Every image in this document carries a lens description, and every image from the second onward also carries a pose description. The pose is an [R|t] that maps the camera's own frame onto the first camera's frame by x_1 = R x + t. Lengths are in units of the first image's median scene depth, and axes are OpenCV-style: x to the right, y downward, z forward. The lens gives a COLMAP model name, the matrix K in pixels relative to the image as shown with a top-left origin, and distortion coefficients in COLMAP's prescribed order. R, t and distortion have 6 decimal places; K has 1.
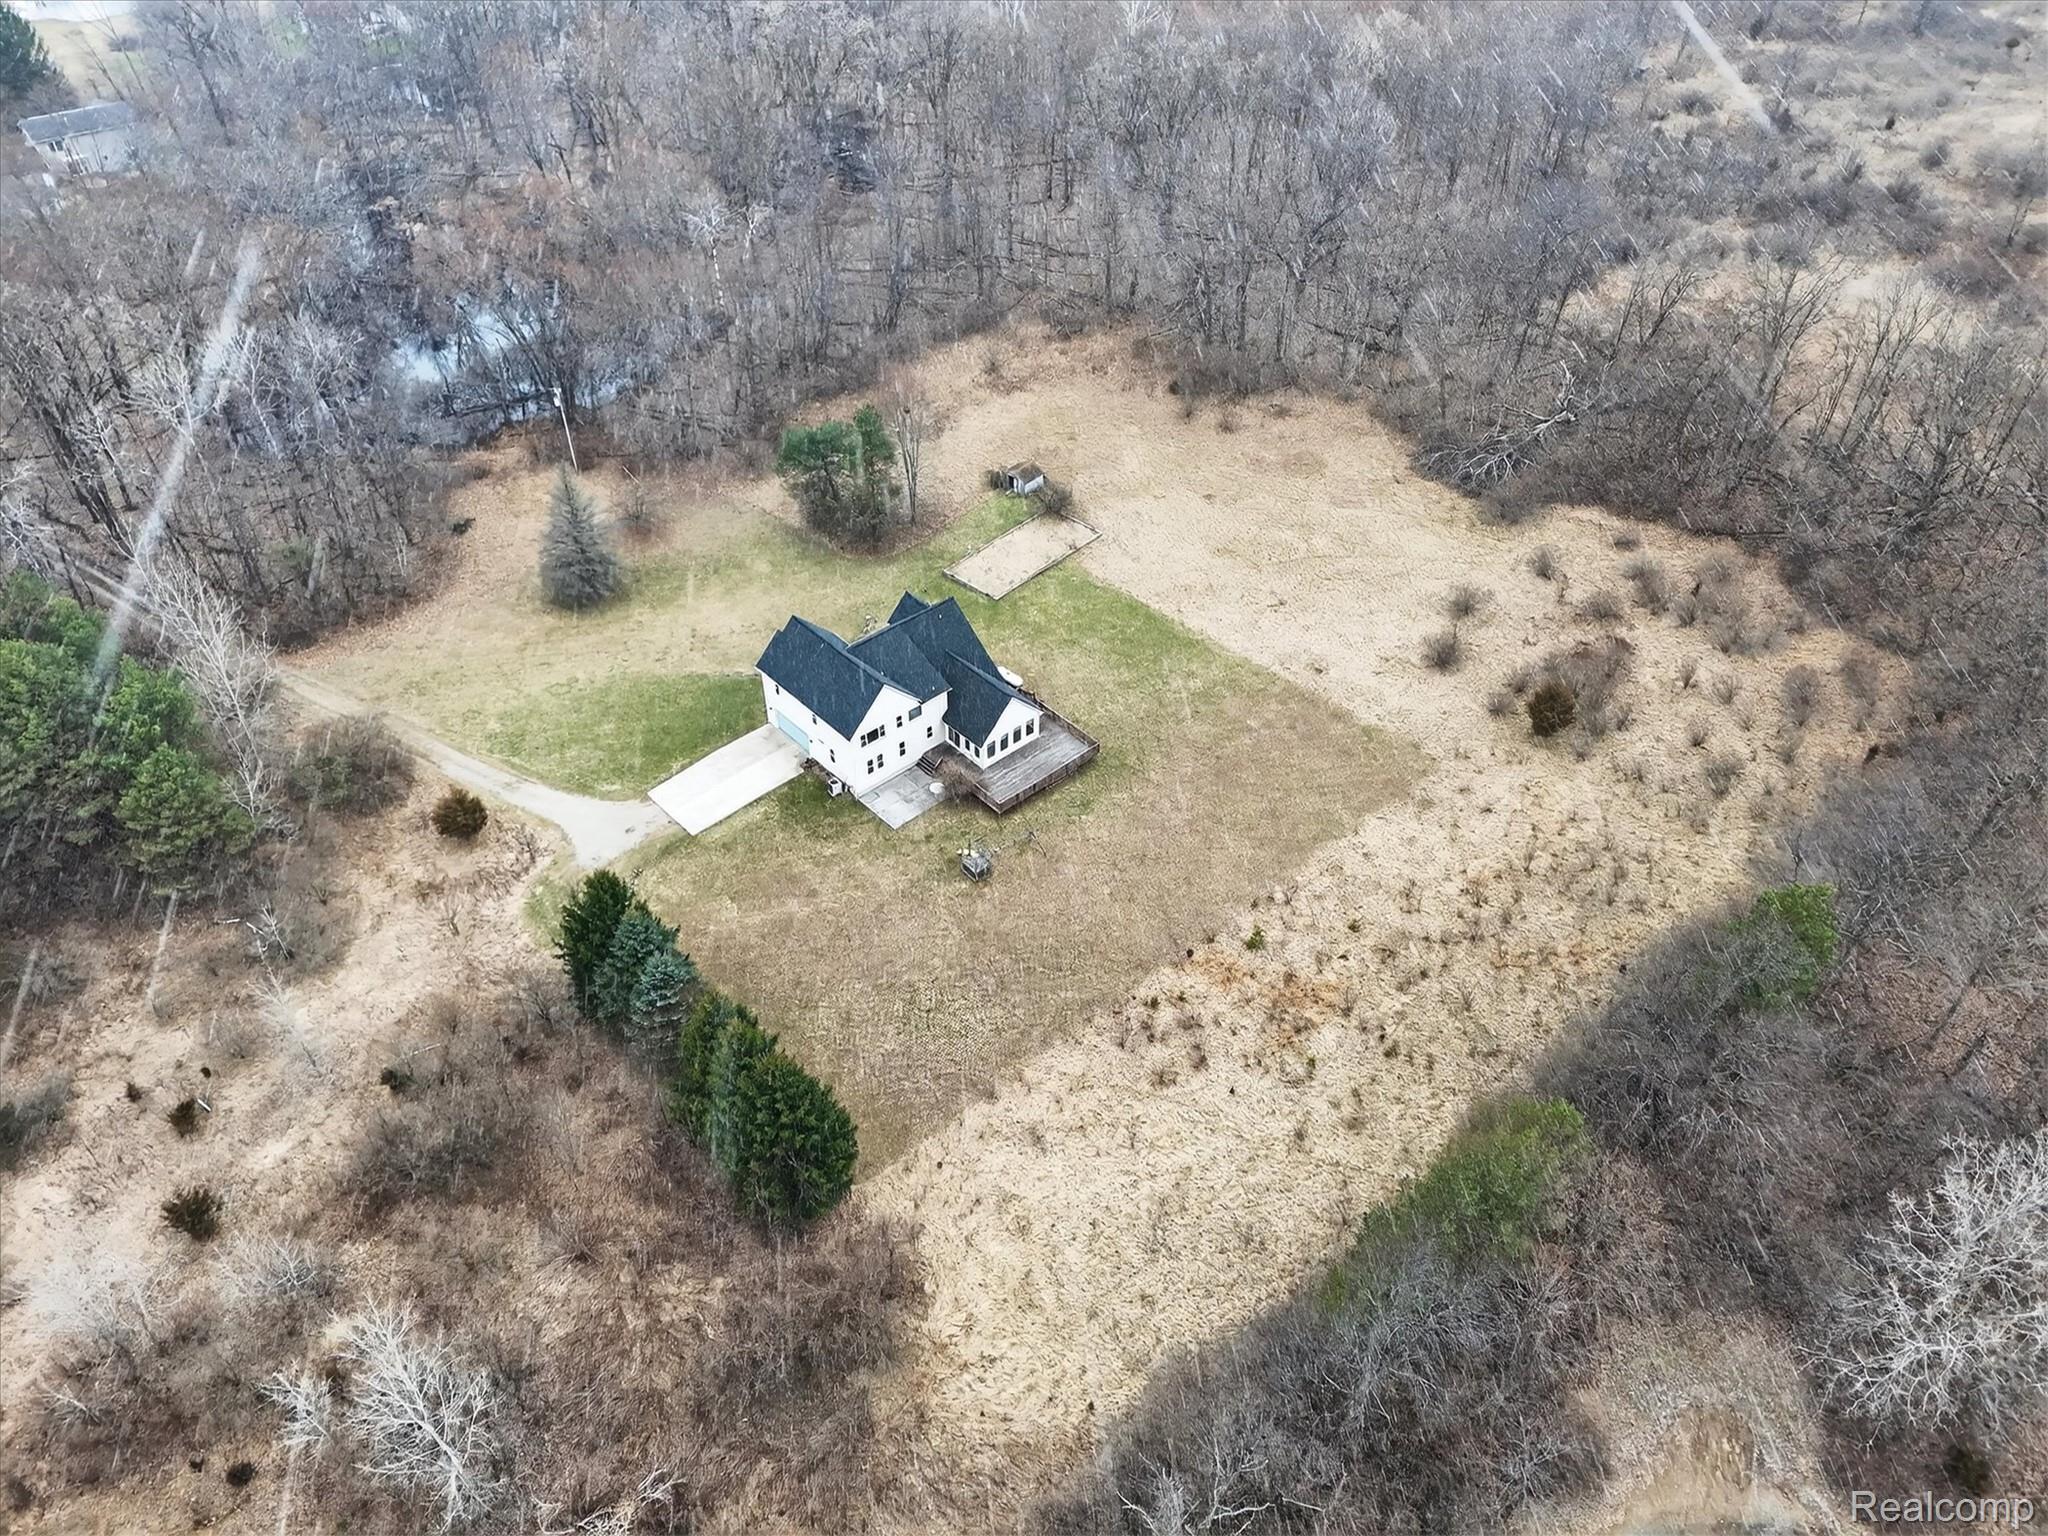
lens RADIAL K [[1478.8, 0, 1017.5], [0, 1478.8, 765.5], [0, 0, 1]] dist [0.104711, -0.125853]
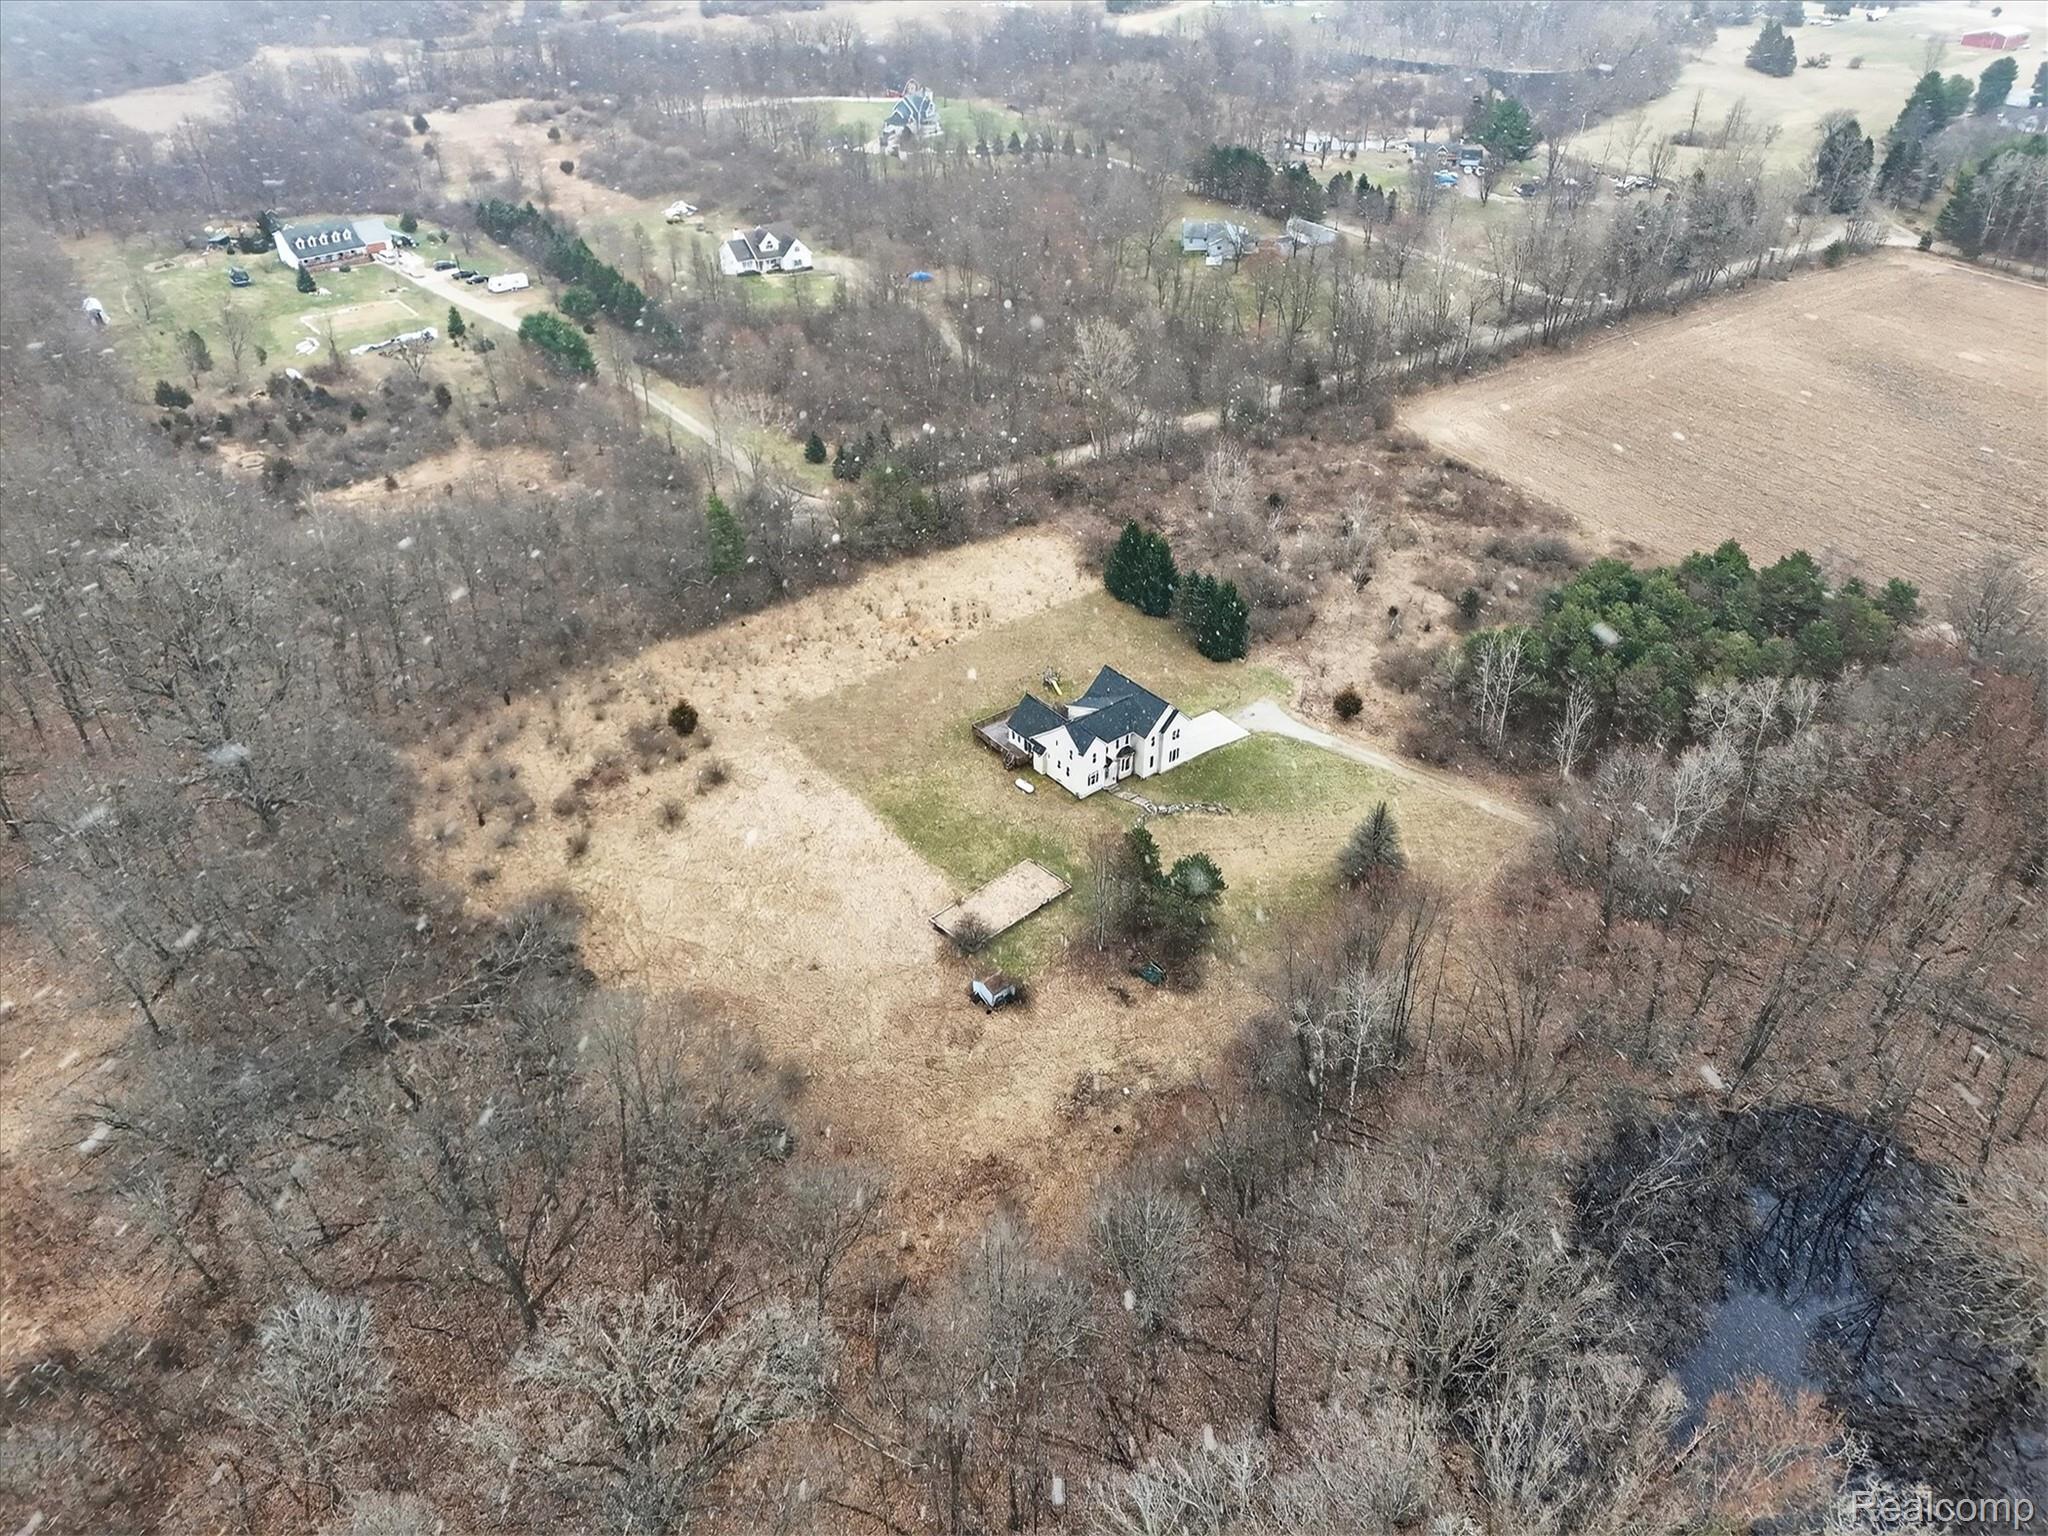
lens RADIAL K [[1478.8, 0, 1017.5], [0, 1478.8, 765.5], [0, 0, 1]] dist [0.104711, -0.125853]
pose [[-0.997979, -0.046394, 0.043422, -0.060184], [0.031430, 0.233501, 0.971849, -1.488336], [-0.055227, 0.971249, -0.231571, 1.353885]]
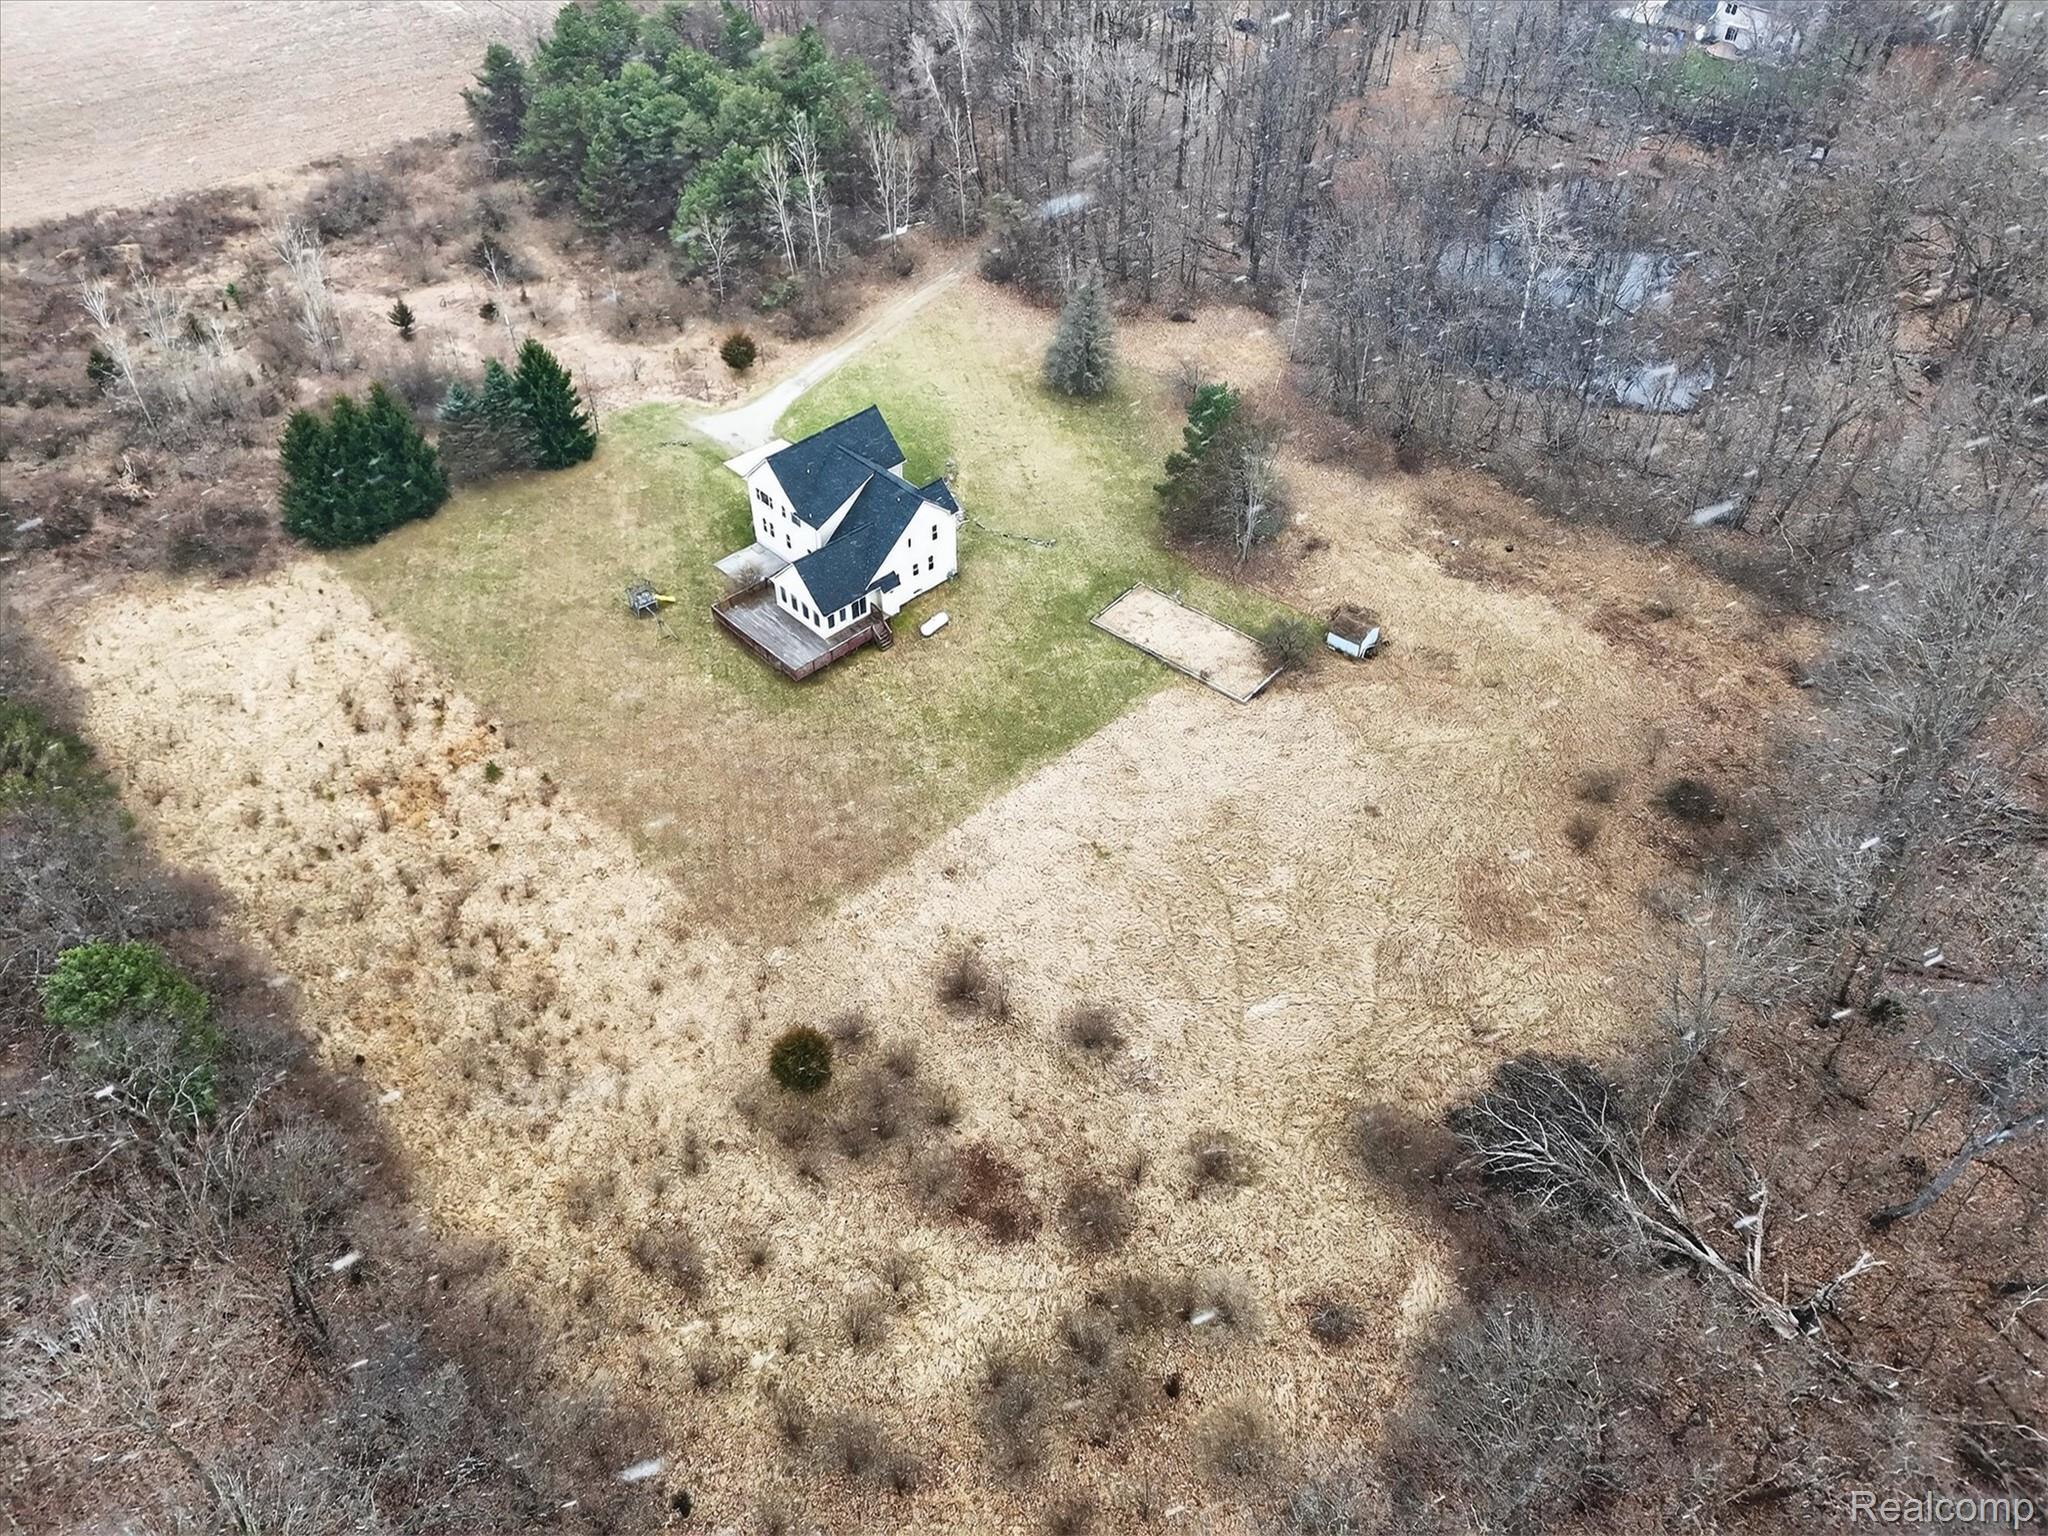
lens RADIAL K [[1478.8, 0, 1017.5], [0, 1478.8, 765.5], [0, 0, 1]] dist [0.104711, -0.125853]
pose [[0.044070, 0.700100, -0.712683, 0.759525], [-0.674317, 0.547205, 0.495846, -0.533723], [0.737126, 0.458723, 0.496205, 0.633888]]
